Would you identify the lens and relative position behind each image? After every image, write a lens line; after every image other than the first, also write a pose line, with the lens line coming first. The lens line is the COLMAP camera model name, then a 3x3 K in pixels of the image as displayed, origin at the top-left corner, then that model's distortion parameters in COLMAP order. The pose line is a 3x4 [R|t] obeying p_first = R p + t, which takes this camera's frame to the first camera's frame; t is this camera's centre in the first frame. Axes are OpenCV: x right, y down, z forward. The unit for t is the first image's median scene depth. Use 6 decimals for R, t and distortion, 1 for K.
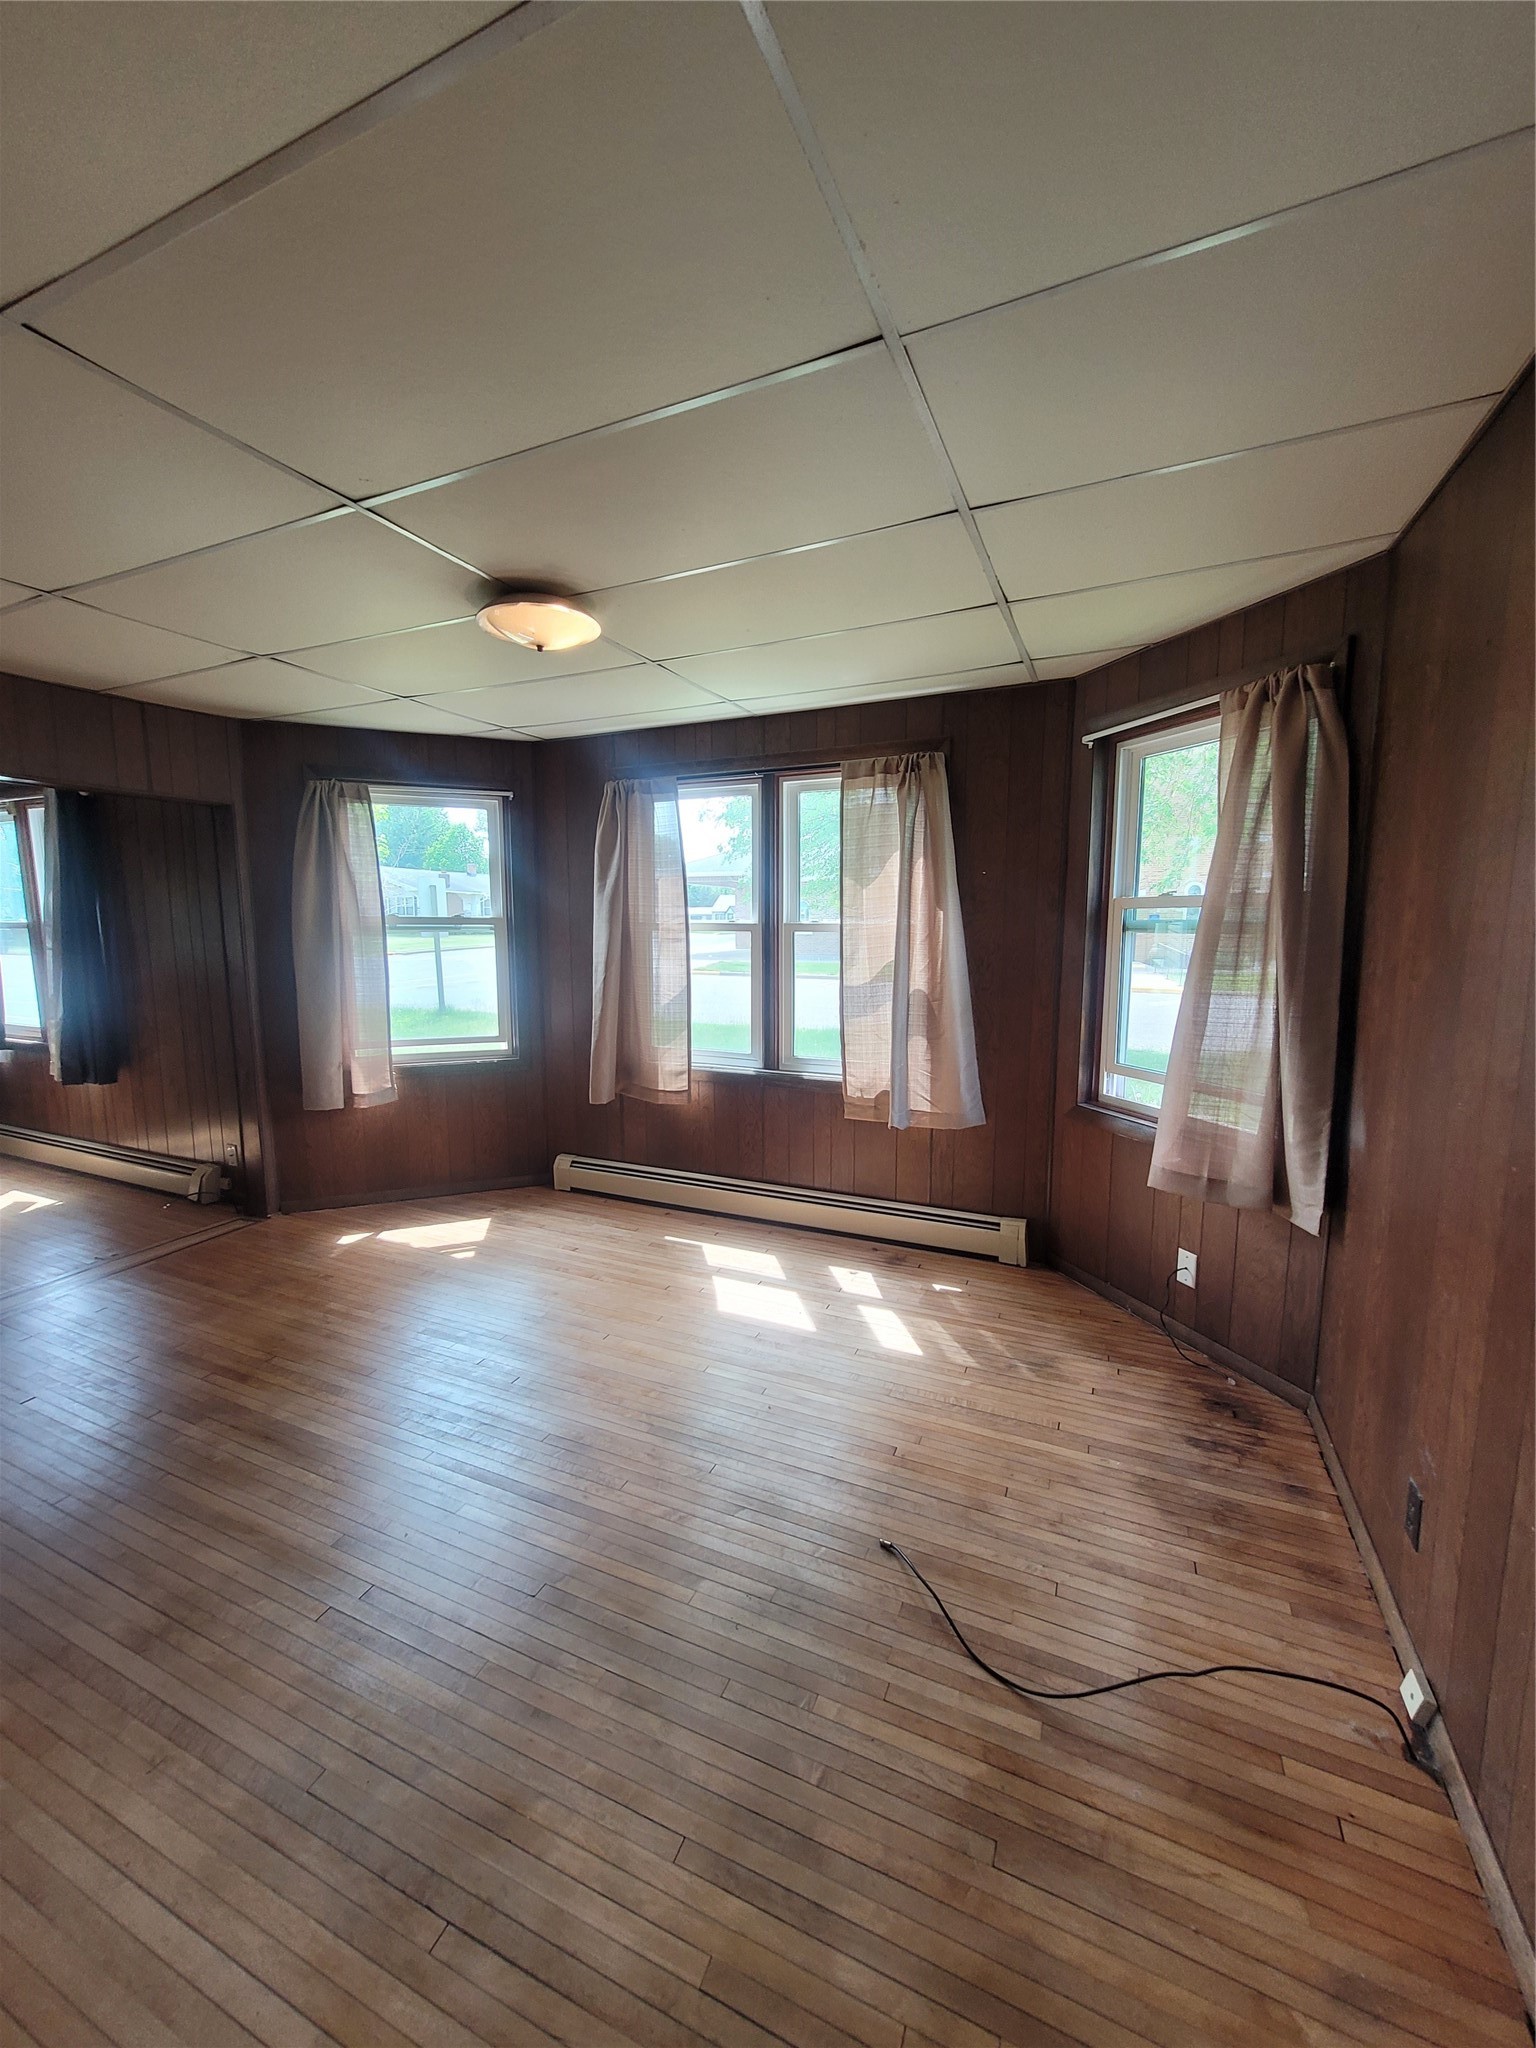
lens RADIAL K [[804.9, 0, 763.9], [0, 804.9, 1020.0], [0, 0, 1]] dist [0.001302, 0.000361]
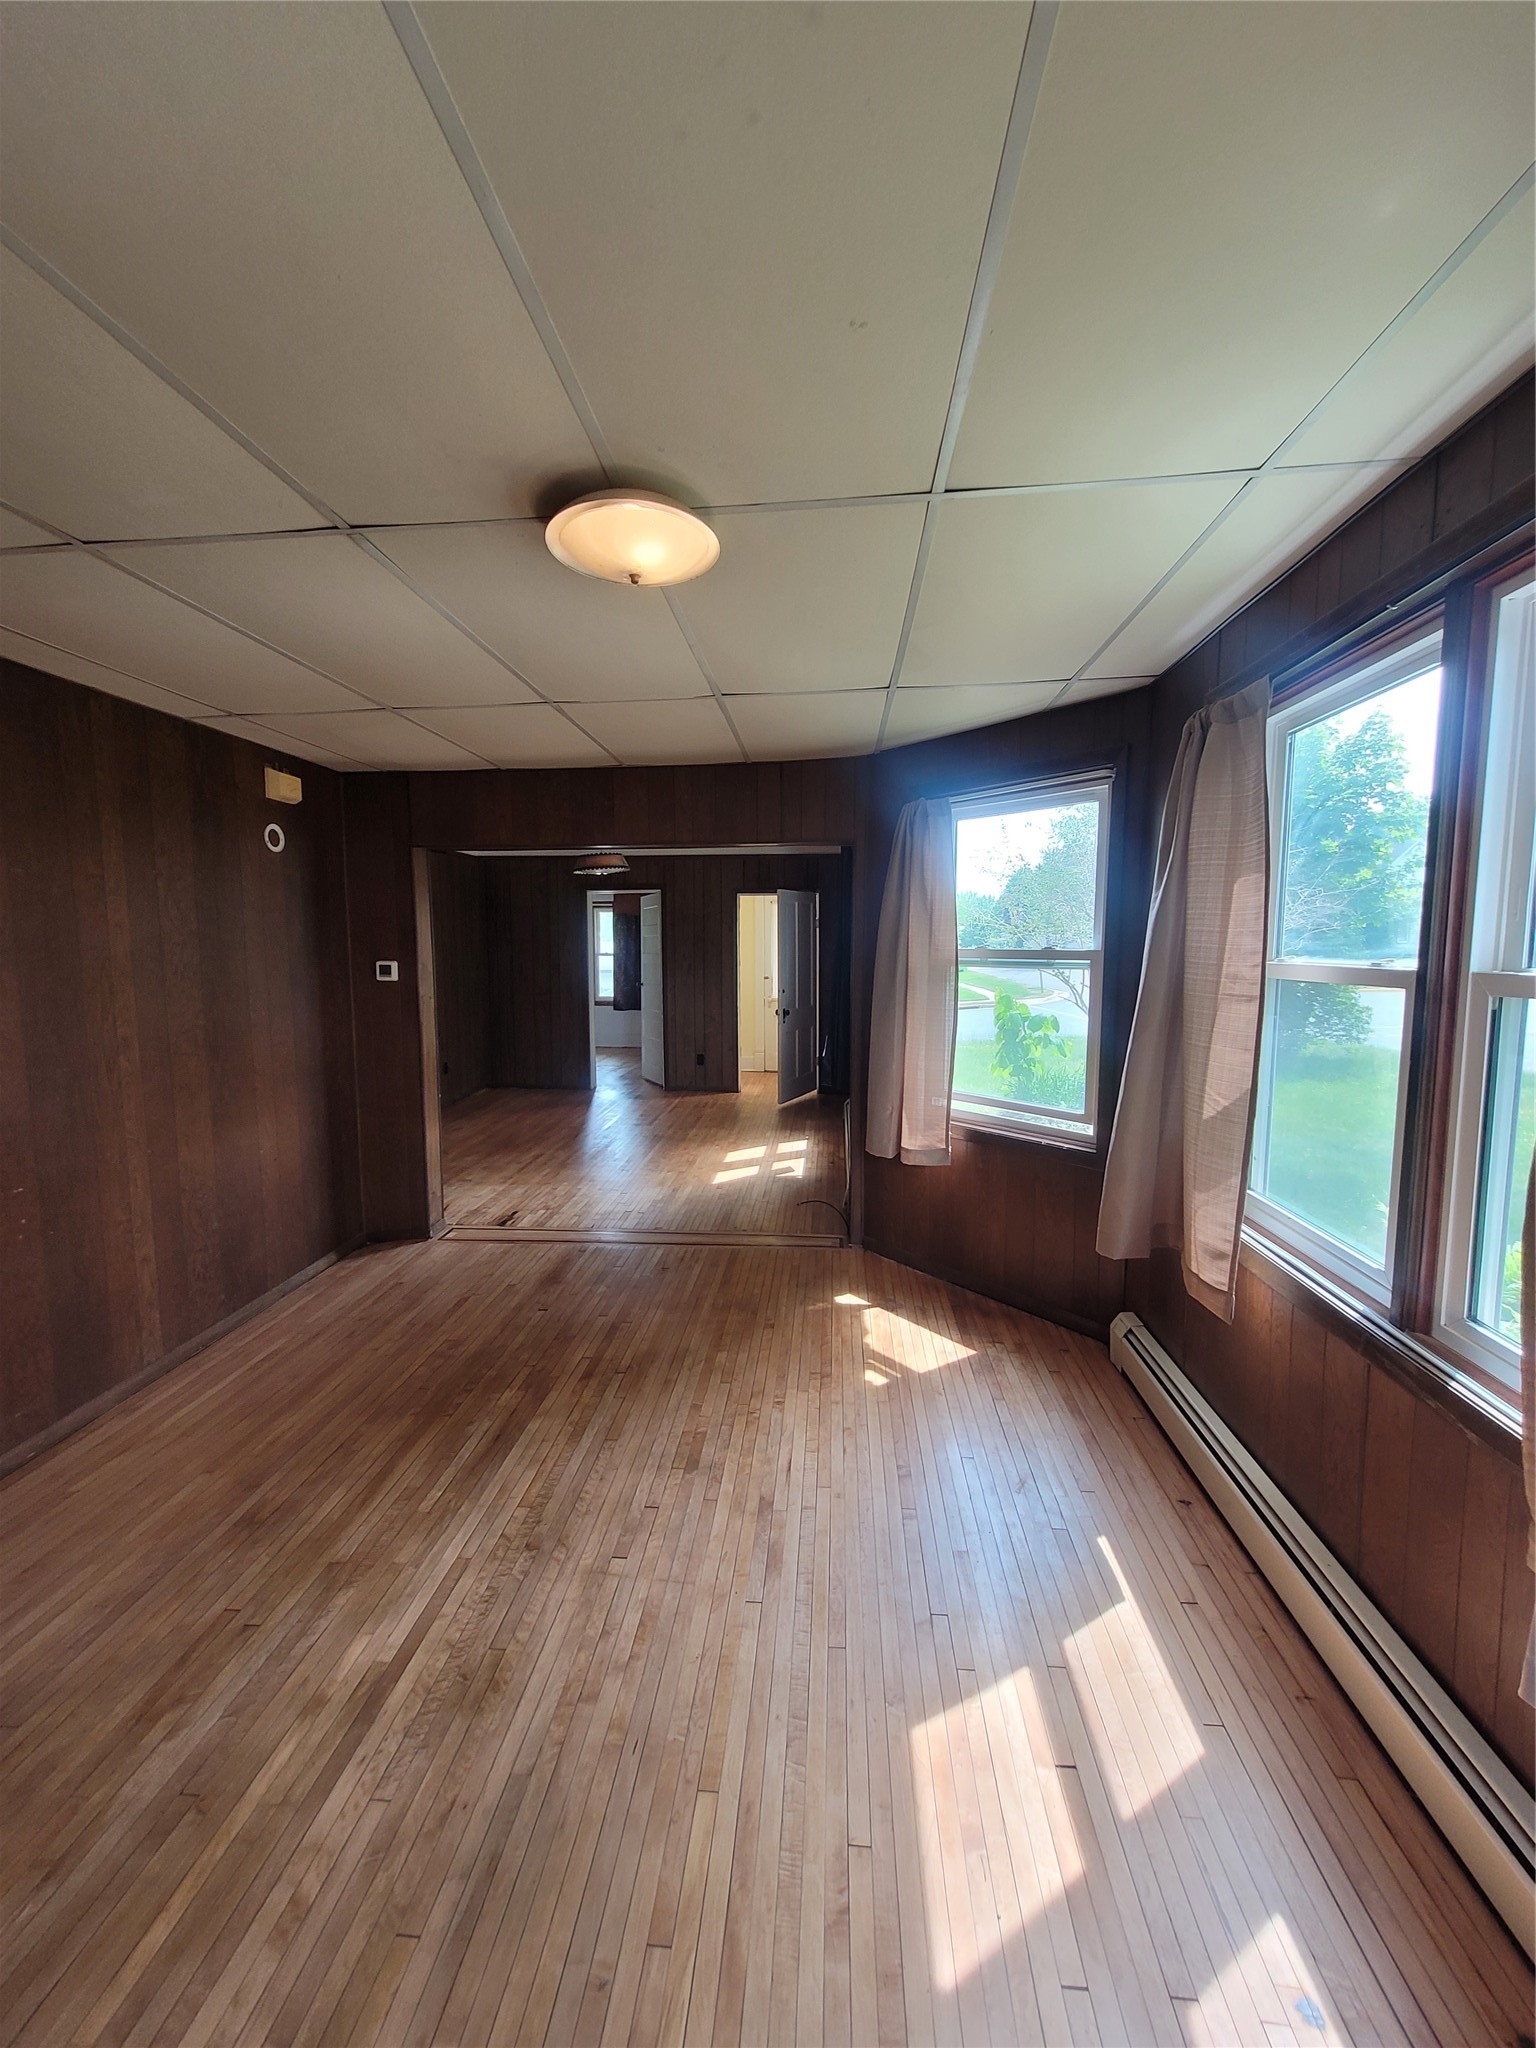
lens RADIAL K [[804.9, 0, 763.9], [0, 804.9, 1020.0], [0, 0, 1]] dist [0.001302, 0.000361]
pose [[0.324184, 0.090360, -0.941669, 0.283634], [-0.112268, 0.992068, 0.056546, -0.083624], [0.939309, 0.087387, 0.331757, 0.561641]]
